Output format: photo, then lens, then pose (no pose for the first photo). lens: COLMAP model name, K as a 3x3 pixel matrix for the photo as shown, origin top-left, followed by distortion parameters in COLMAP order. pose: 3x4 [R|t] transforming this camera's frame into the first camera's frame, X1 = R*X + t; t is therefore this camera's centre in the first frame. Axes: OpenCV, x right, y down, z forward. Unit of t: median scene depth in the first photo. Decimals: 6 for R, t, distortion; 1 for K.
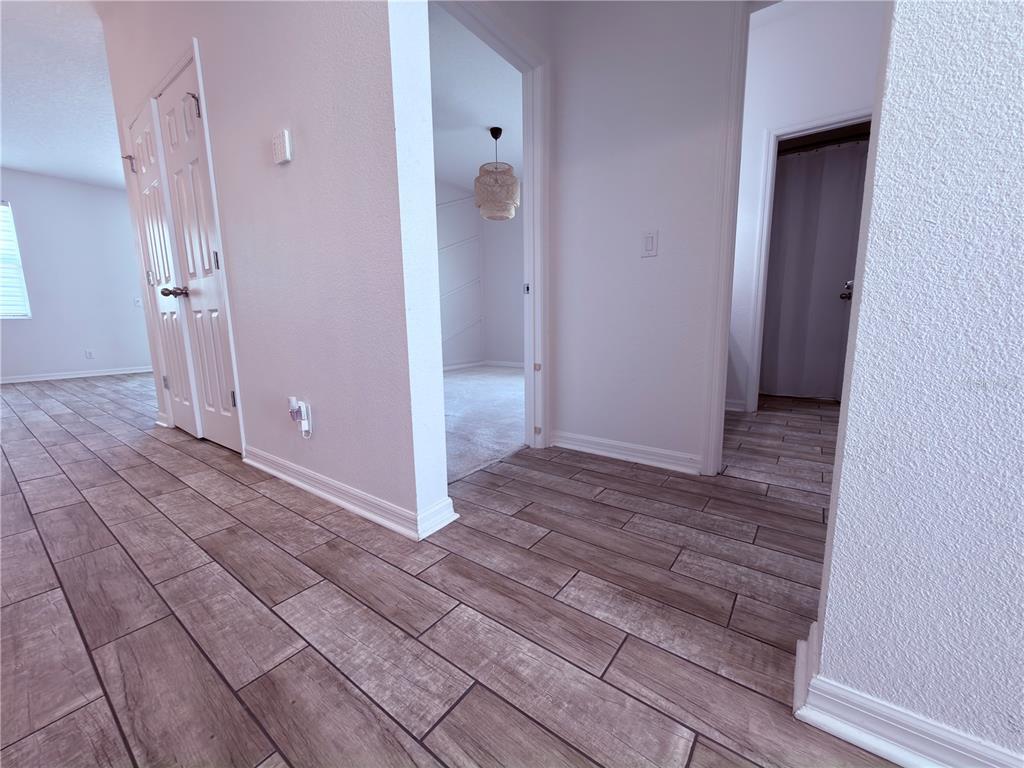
lens RADIAL K [[409.4, 0, 512.0], [0, 409.4, 384.0], [0, 0, 1]] dist [-0.000413, 0.000202]
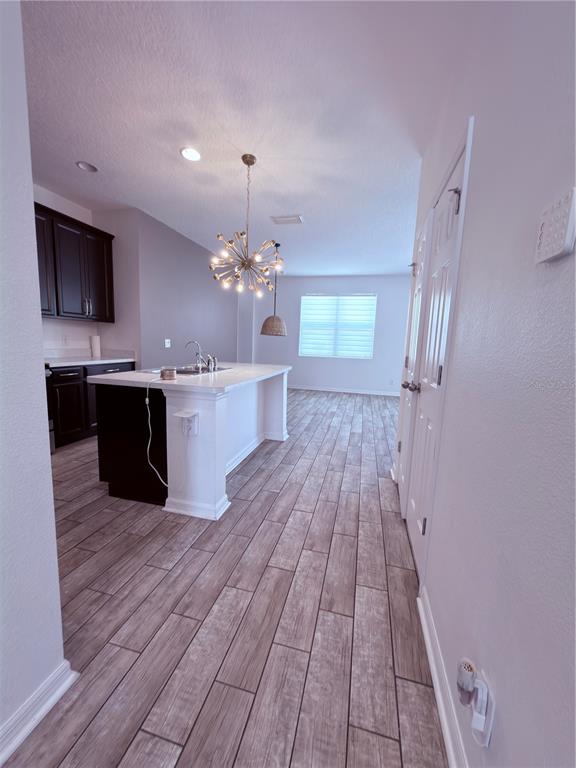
lens RADIAL K [[307.0, 0, 288.0], [0, 307.0, 384.0], [0, 0, 1]] dist [-0.000413, 0.000202]
pose [[0.374826, 0.157079, -0.913691, -0.281708], [-0.186160, 0.978221, 0.091804, -0.323577], [0.908212, 0.135682, 0.395905, 0.512944]]
